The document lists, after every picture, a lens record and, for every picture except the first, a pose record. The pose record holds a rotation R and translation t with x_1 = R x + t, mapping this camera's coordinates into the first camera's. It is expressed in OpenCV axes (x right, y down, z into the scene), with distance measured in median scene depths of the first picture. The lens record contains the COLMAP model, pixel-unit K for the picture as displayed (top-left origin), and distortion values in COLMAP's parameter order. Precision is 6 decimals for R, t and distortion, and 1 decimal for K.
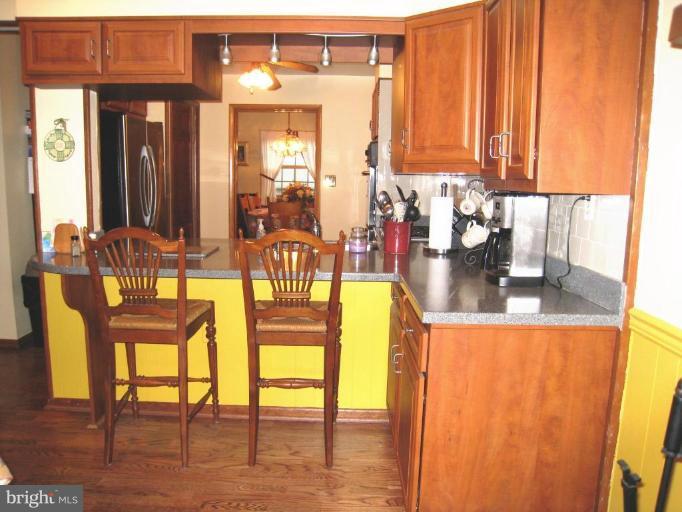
lens RADIAL K [[552.7, 0, 341.0], [0, 552.7, 256.0], [0, 0, 1]] dist [-0.134262, -0.000049]
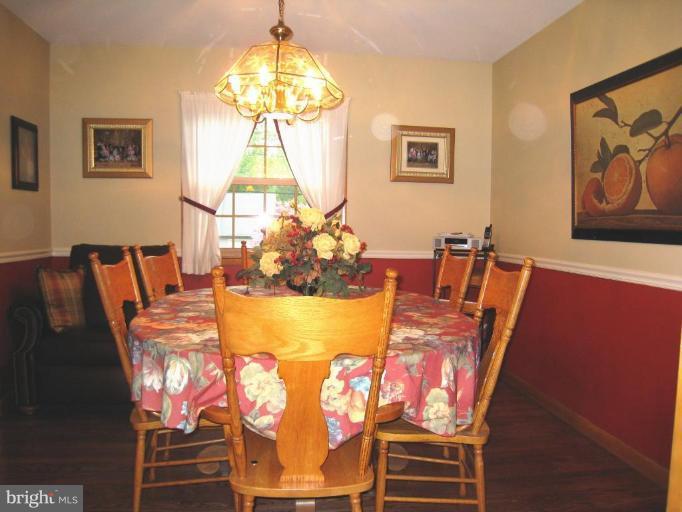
lens RADIAL K [[552.7, 0, 341.0], [0, 552.7, 256.0], [0, 0, 1]] dist [-0.134262, -0.000049]
pose [[0.990097, -0.018476, 0.139160, -0.086603], [0.030808, 0.995732, -0.086993, -0.067275], [-0.136959, 0.090419, 0.986441, 0.590097]]
